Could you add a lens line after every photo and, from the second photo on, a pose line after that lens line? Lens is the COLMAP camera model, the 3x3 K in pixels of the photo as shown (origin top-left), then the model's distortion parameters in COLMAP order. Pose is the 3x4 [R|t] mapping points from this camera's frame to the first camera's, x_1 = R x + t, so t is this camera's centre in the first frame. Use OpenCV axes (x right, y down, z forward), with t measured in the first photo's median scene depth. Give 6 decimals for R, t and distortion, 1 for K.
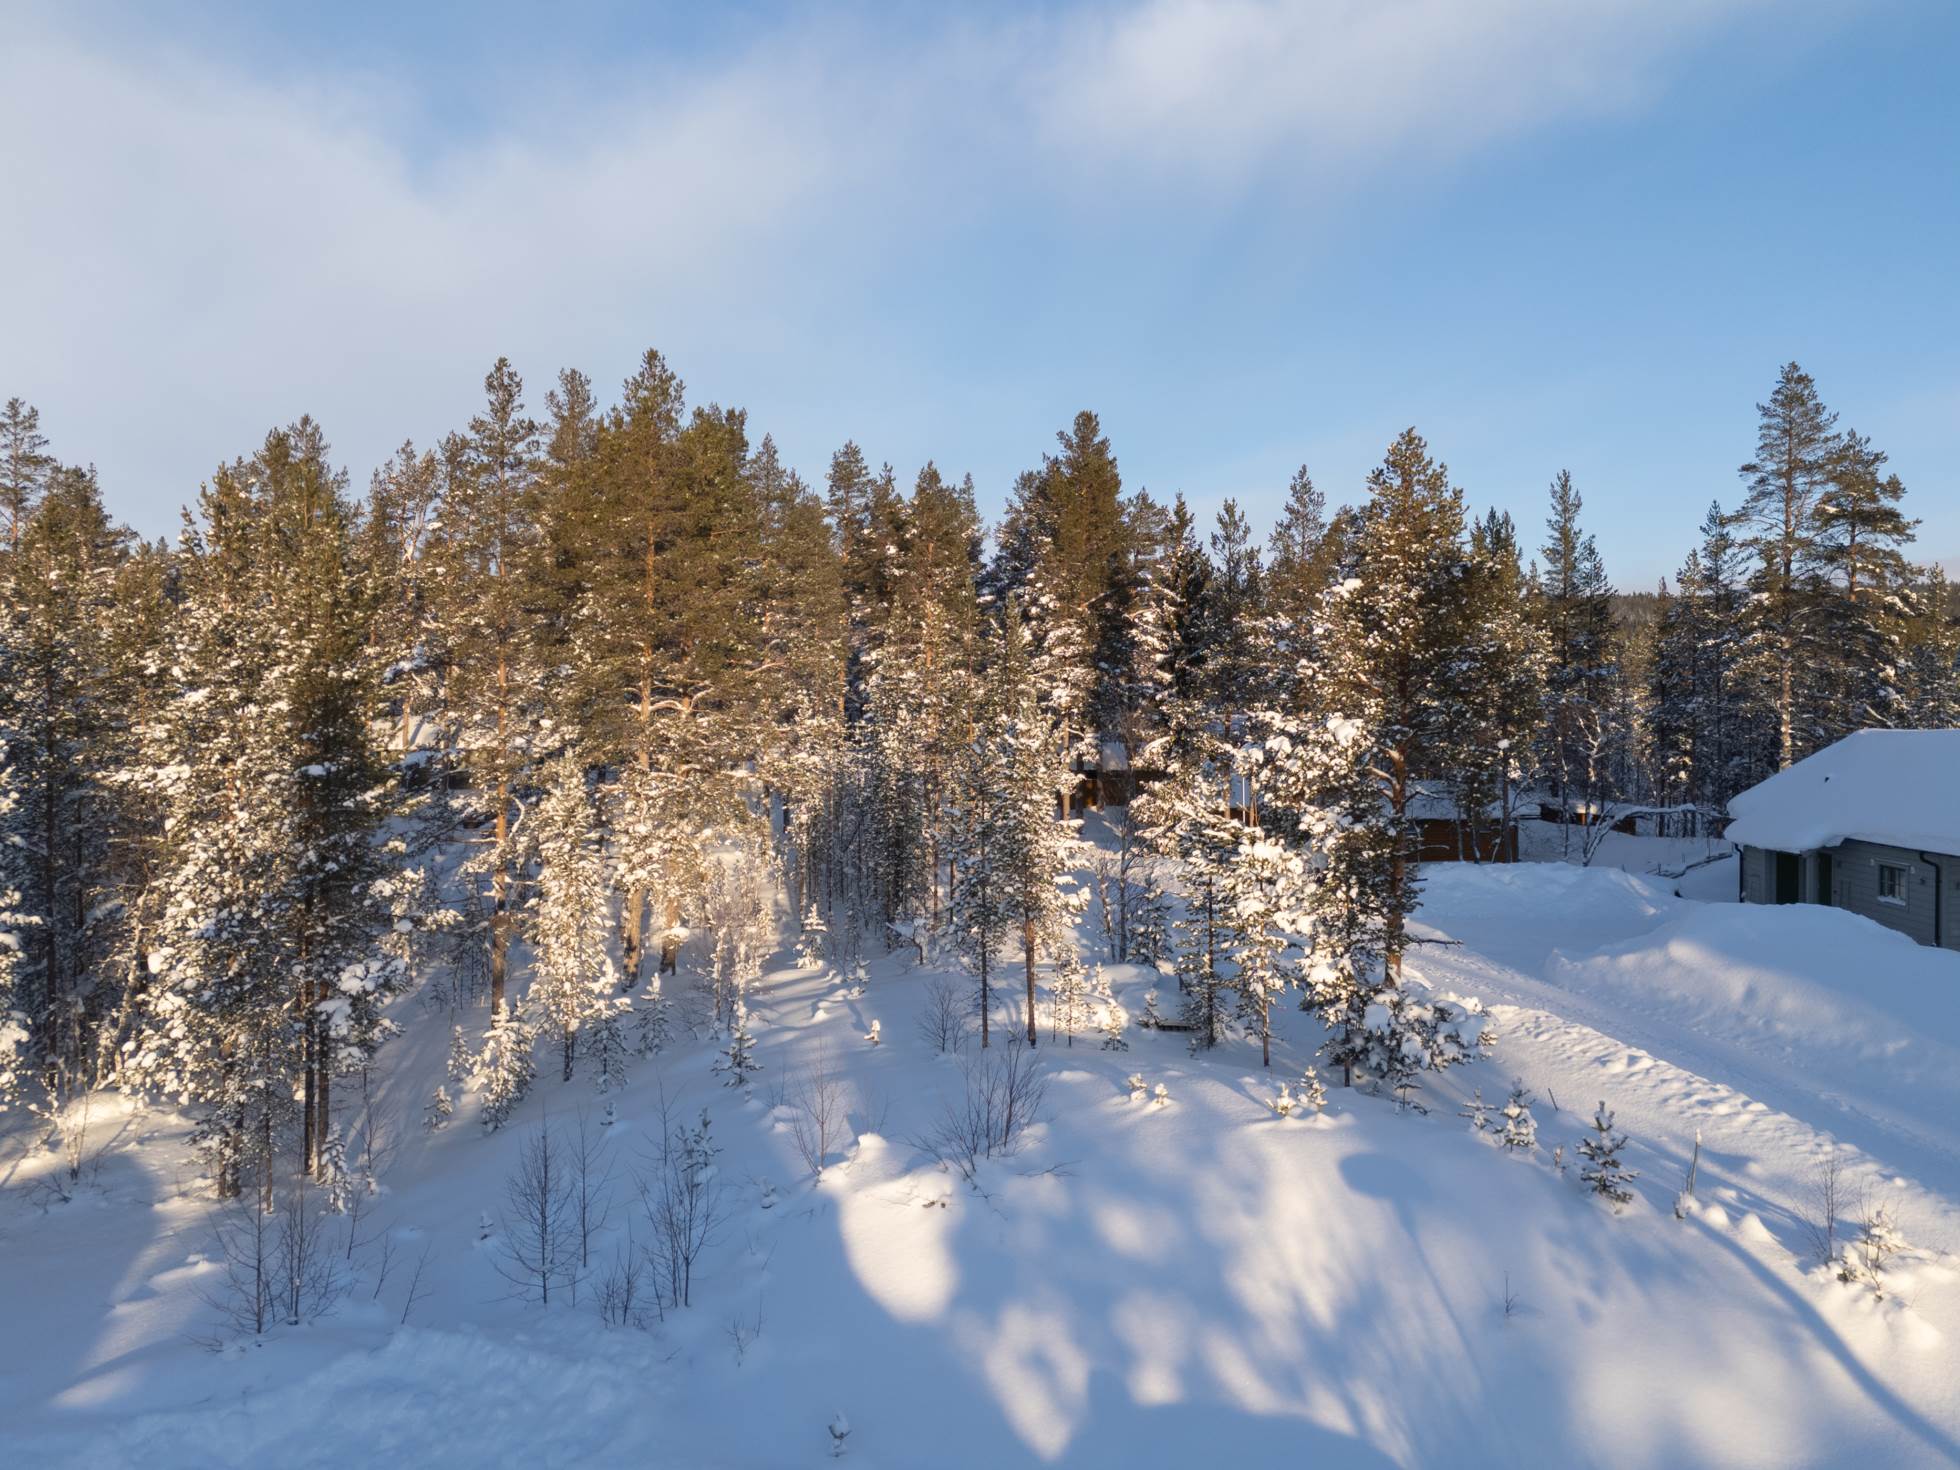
lens RADIAL K [[1353.9, 0, 980.0], [0, 1353.9, 735.0], [0, 0, 1]] dist [0.048522, -0.042215]
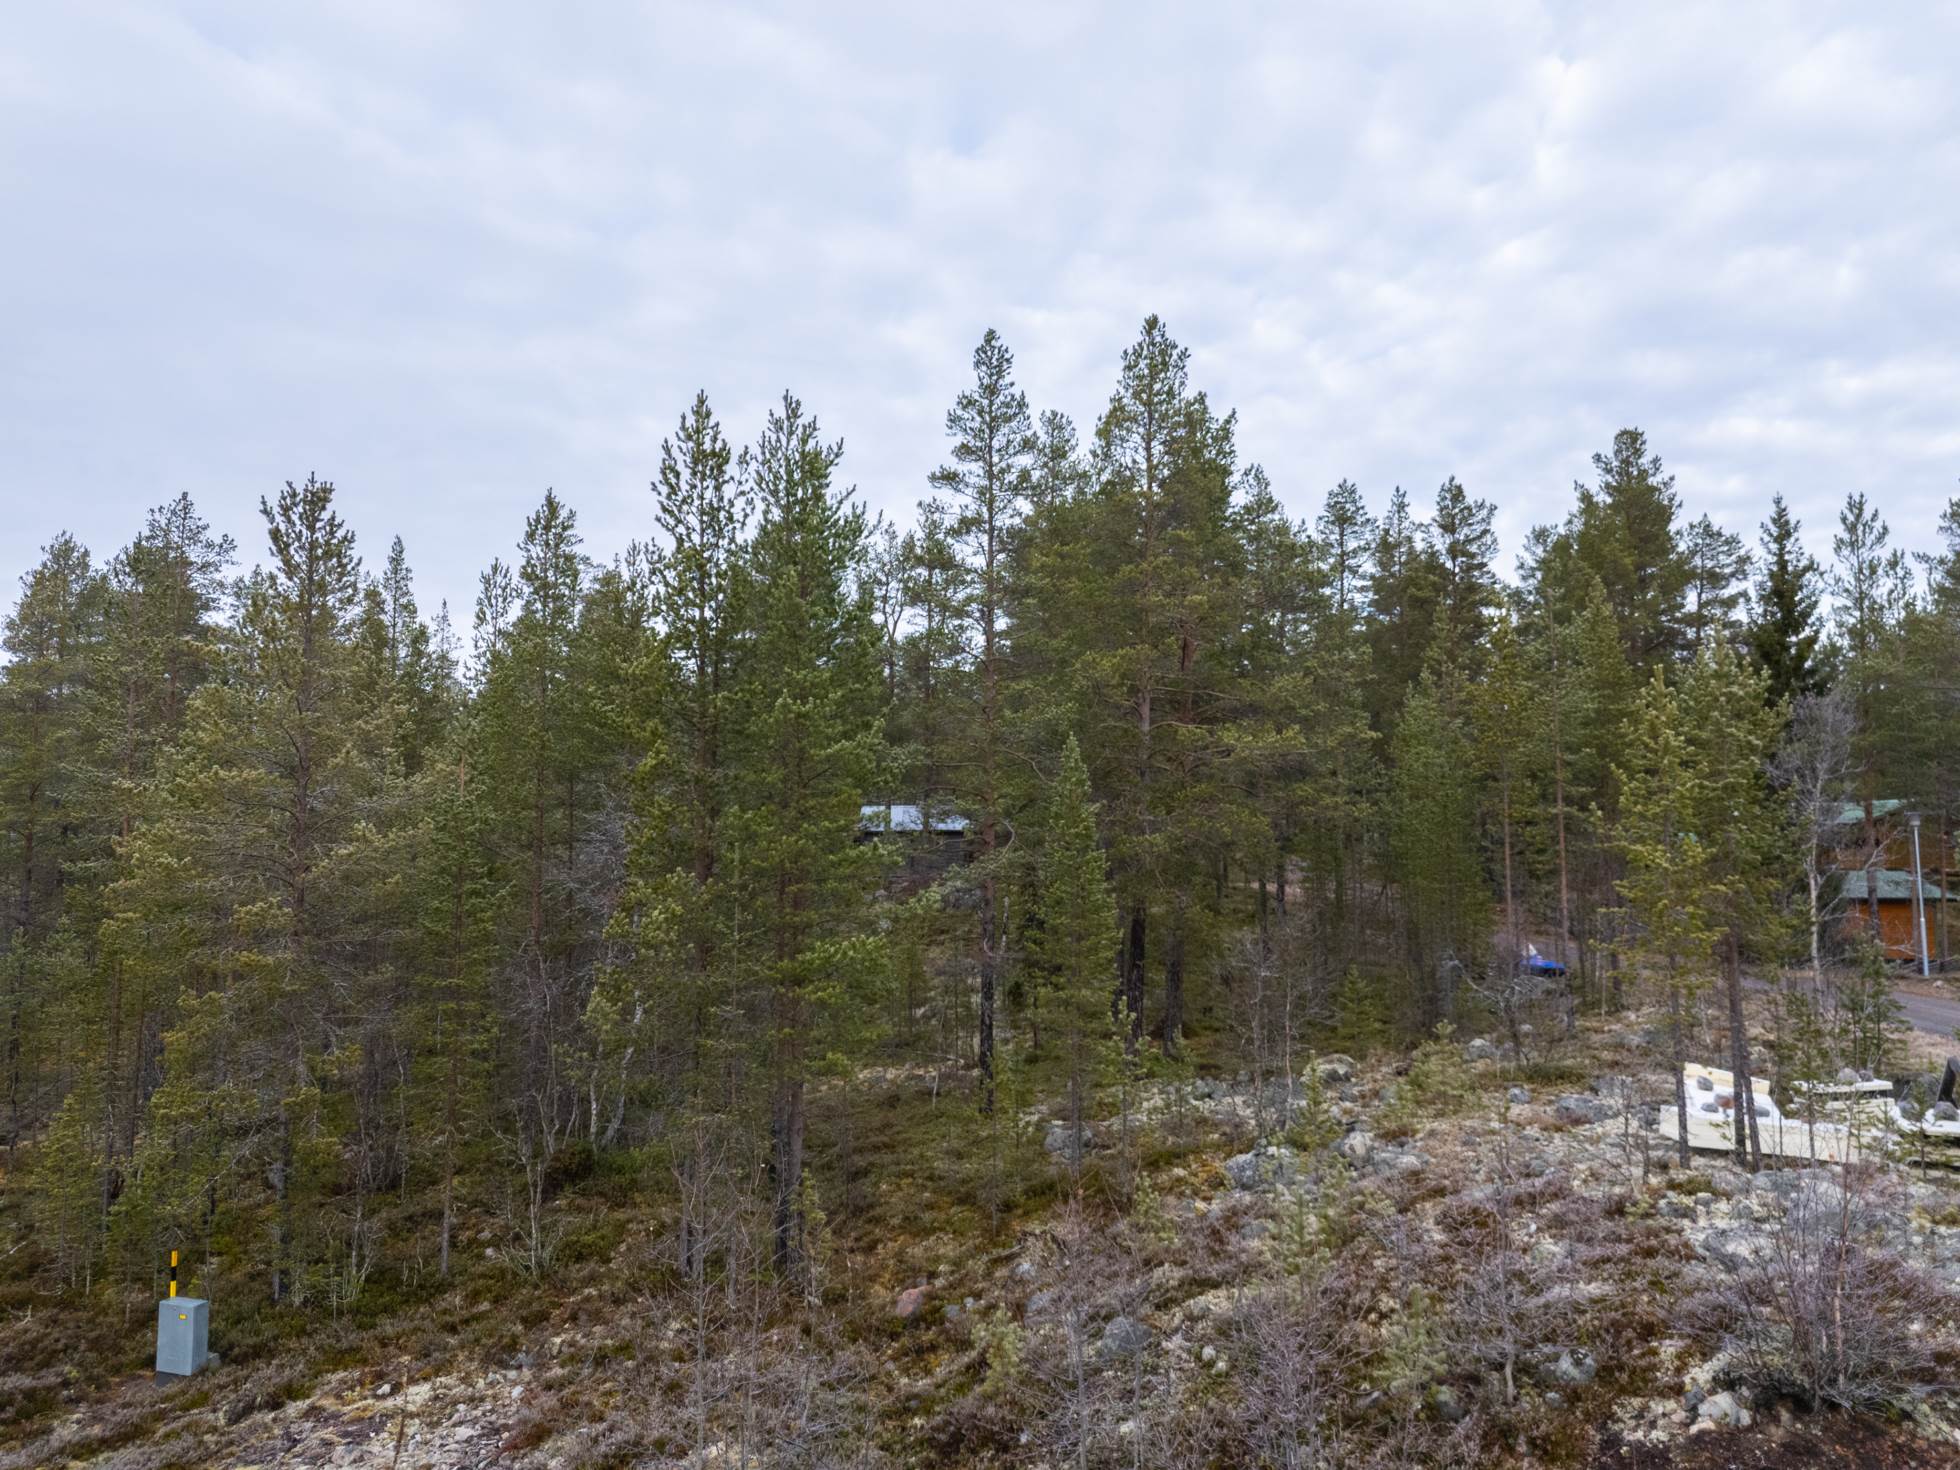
lens RADIAL K [[1353.9, 0, 980.0], [0, 1353.9, 735.0], [0, 0, 1]] dist [0.048522, -0.042215]
pose [[0.946694, -0.035703, -0.320149, -0.045851], [0.003341, 0.994874, -0.101068, 0.043163], [0.322116, 0.094611, 0.941961, 0.103601]]
